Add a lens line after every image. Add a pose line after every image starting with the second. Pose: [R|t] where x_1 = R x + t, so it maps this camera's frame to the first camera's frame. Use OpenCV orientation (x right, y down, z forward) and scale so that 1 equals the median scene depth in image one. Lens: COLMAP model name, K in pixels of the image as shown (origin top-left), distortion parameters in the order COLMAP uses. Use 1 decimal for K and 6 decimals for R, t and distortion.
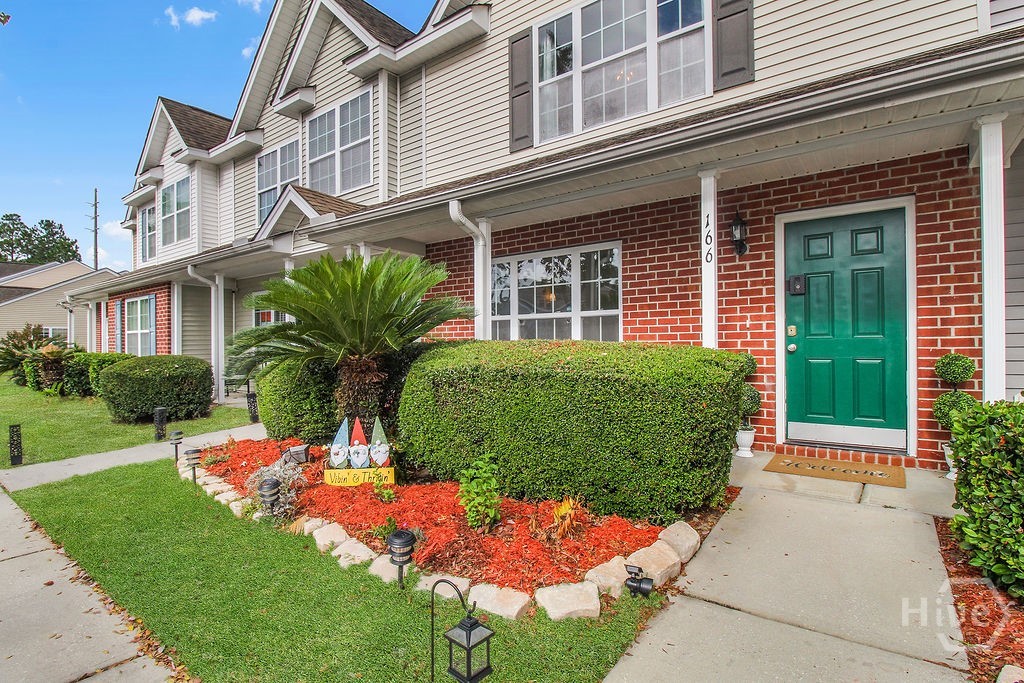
lens RADIAL K [[503.7, 0, 512.0], [0, 503.7, 341.5], [0, 0, 1]] dist [0.002828, 0.000164]
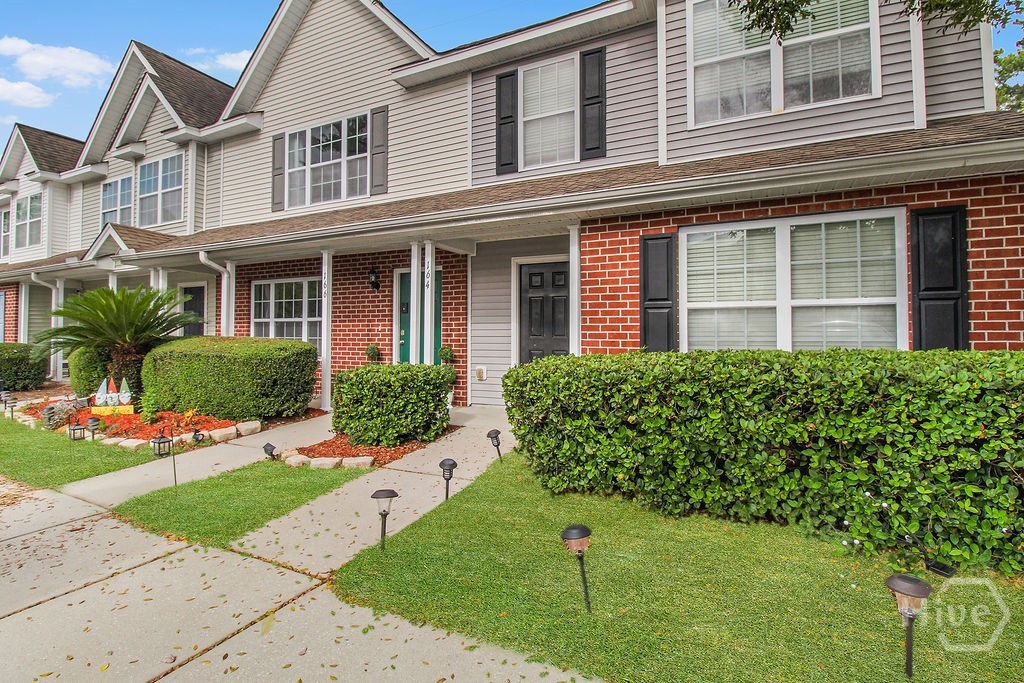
lens RADIAL K [[481.5, 0, 517.5], [0, 481.5, 327.2], [0, 0, 1]] dist [0.000191, -0.009726]
pose [[0.981737, 0.015316, 0.189624, 0.394311], [-0.012939, 0.999821, -0.013769, -0.014505], [-0.189802, 0.011064, 0.981760, -0.484169]]
